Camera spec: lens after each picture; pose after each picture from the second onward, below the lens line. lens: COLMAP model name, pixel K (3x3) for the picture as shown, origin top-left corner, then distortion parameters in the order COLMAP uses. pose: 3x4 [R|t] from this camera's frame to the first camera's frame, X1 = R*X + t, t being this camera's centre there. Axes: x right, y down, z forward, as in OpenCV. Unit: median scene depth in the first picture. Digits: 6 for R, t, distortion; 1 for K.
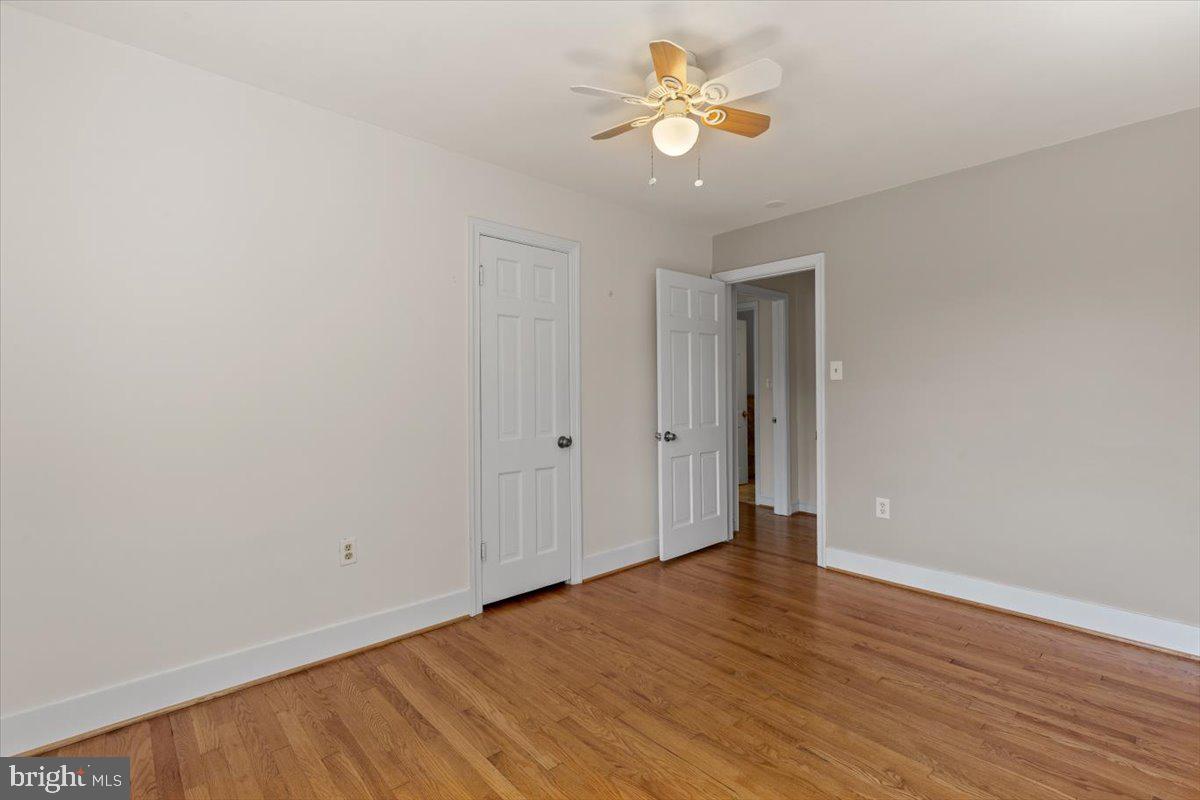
lens RADIAL K [[546.7, 0, 600.2], [0, 546.7, 395.8], [0, 0, 1]] dist [0.010407, 0.001012]
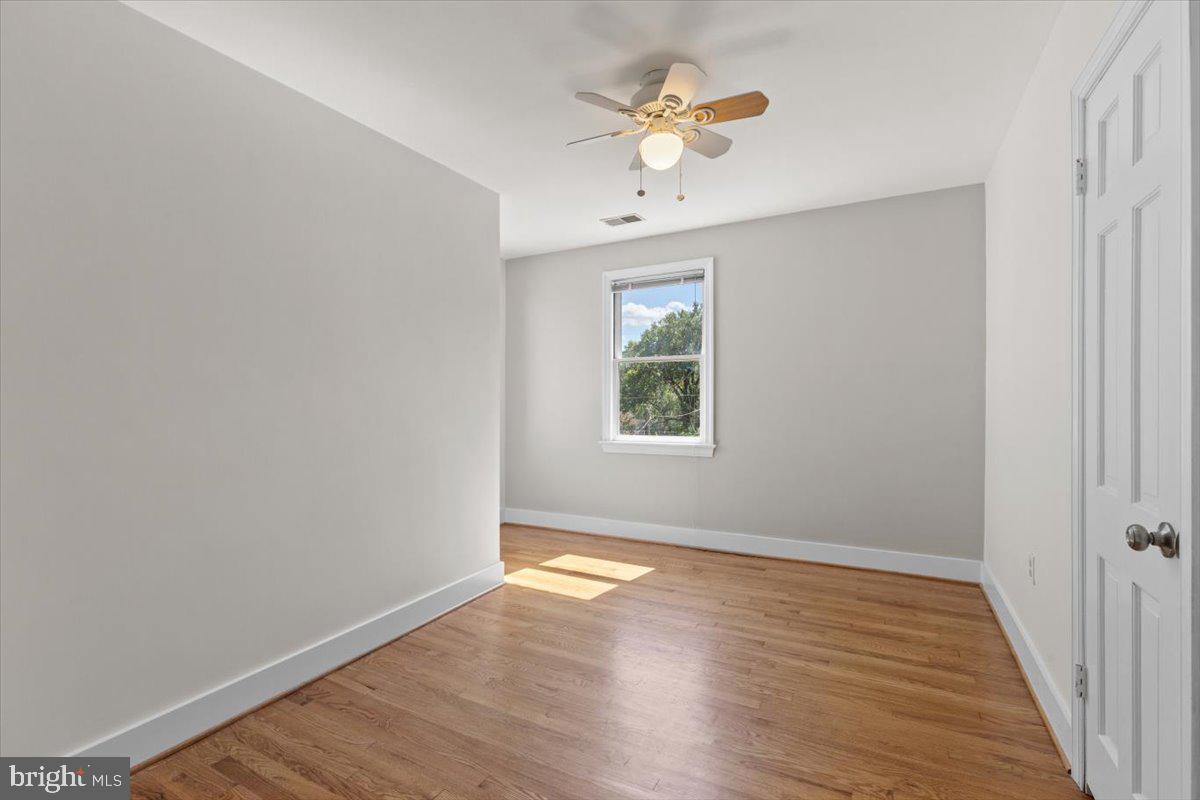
lens RADIAL K [[546.7, 0, 601.1], [0, 546.7, 393.3], [0, 0, 1]] dist [0.010407, 0.001012]
pose [[-0.938301, 0.011387, -0.345631, 0.624447], [0.007503, 0.999893, 0.012574, -0.020220], [0.345737, 0.009205, -0.938286, 1.979604]]
